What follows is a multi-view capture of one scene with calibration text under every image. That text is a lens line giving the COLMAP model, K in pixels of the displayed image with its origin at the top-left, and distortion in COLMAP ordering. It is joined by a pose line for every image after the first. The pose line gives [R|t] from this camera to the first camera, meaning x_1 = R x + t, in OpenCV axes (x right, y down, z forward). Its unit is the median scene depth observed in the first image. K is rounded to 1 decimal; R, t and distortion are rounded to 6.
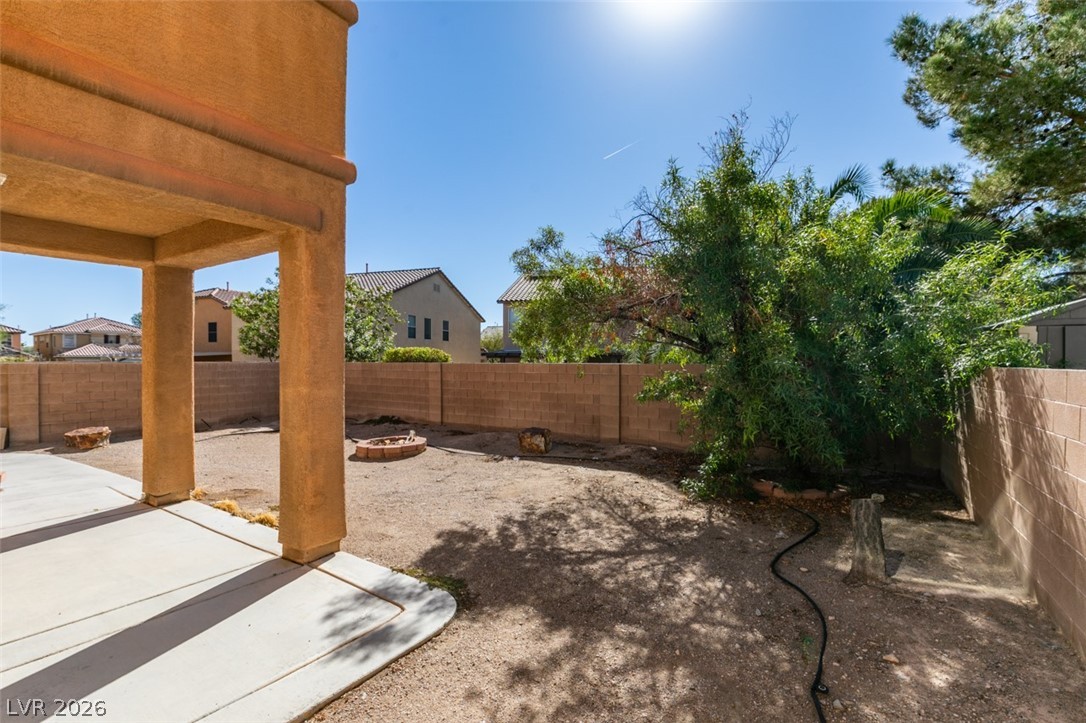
lens RADIAL K [[483.2, 0, 540.3], [0, 483.2, 367.3], [0, 0, 1]] dist [0.002306, 0.000072]
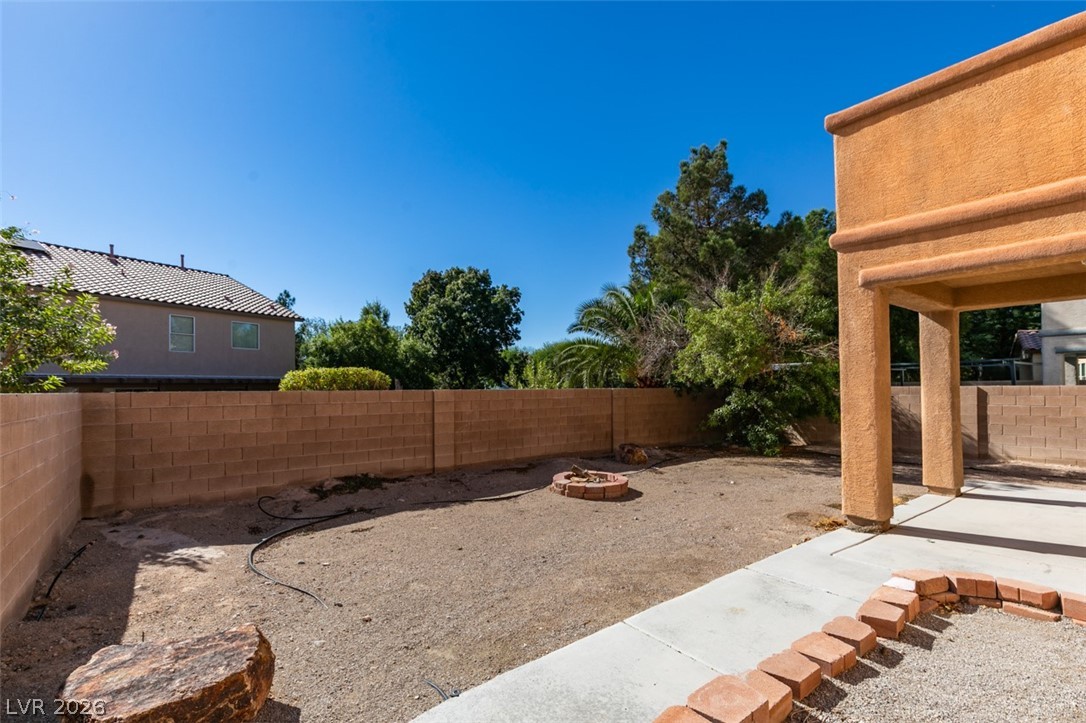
lens RADIAL K [[490.9, 0, 541.9], [0, 490.9, 384.7], [0, 0, 1]] dist [0.002335, 0.000144]
pose [[0.343295, 0.004488, 0.939217, -2.247831], [0.021428, 0.999691, -0.012609, -0.011387], [-0.938983, 0.024455, 0.343093, 1.471309]]
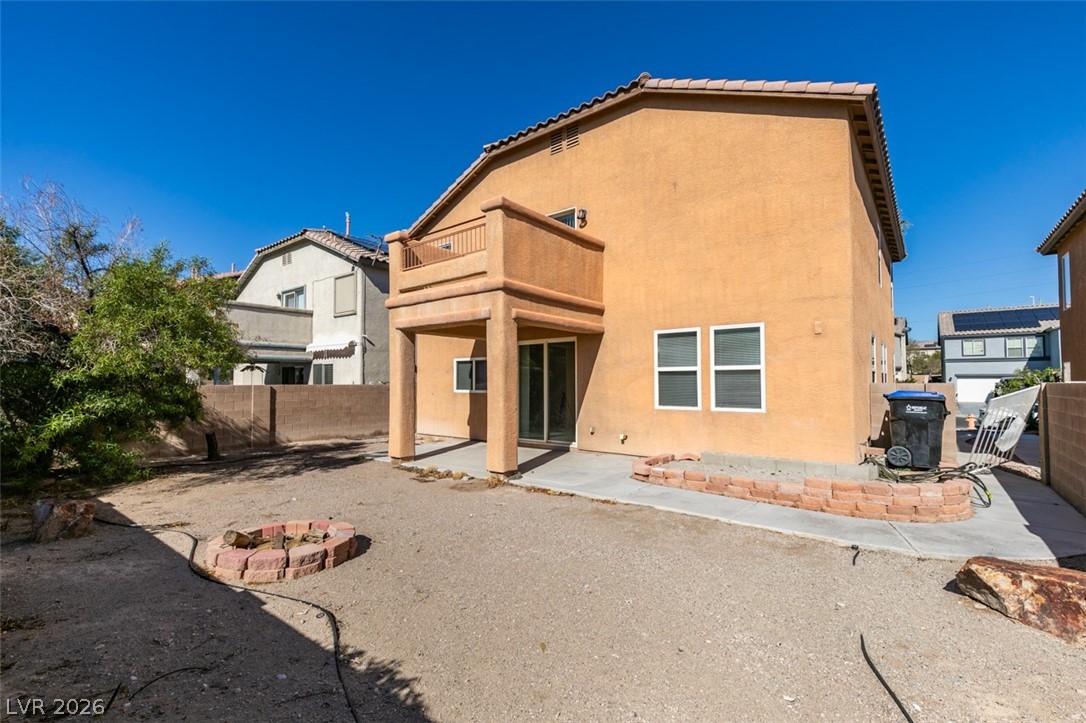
lens RADIAL K [[483.2, 0, 540.3], [0, 483.2, 367.3], [0, 0, 1]] dist [0.002306, 0.000072]
pose [[-0.994345, 0.006073, 0.106027, -1.213802], [0.004139, 0.999821, -0.018453, -0.032557], [-0.106120, -0.017909, -0.994192, 2.843435]]
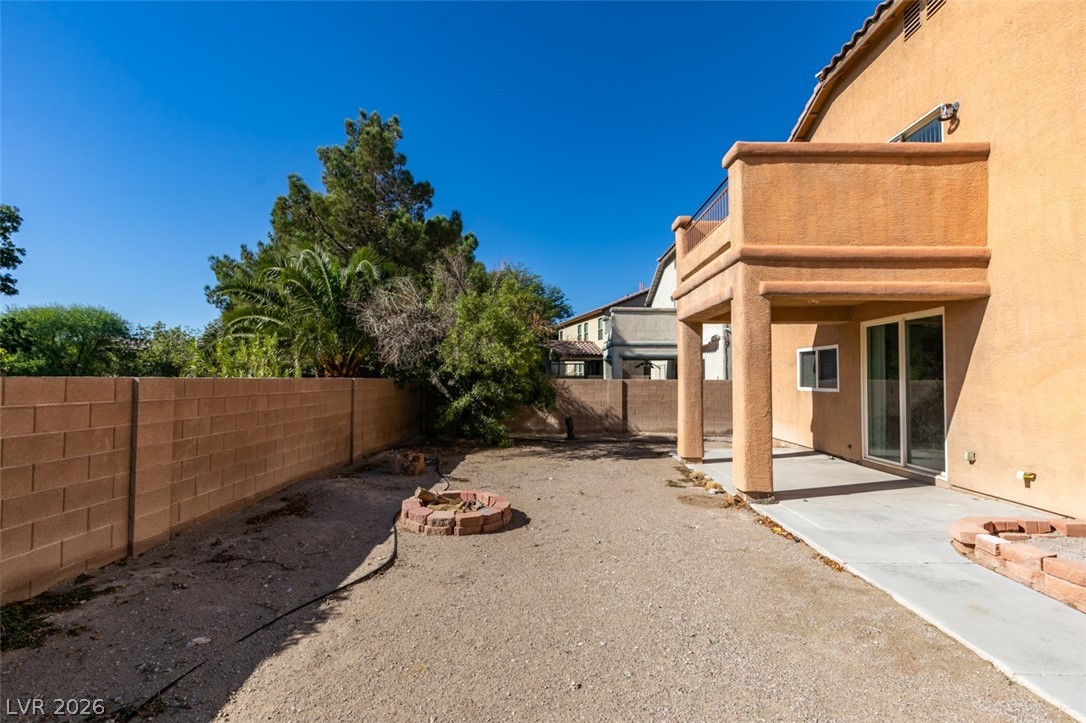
lens RADIAL K [[483.2, 0, 540.3], [0, 483.2, 367.3], [0, 0, 1]] dist [0.002306, 0.000072]
pose [[-0.523028, 0.016963, 0.852146, -1.740253], [0.007804, 0.999855, -0.015113, -0.024528], [-0.852280, -0.001255, -0.523085, 2.362506]]
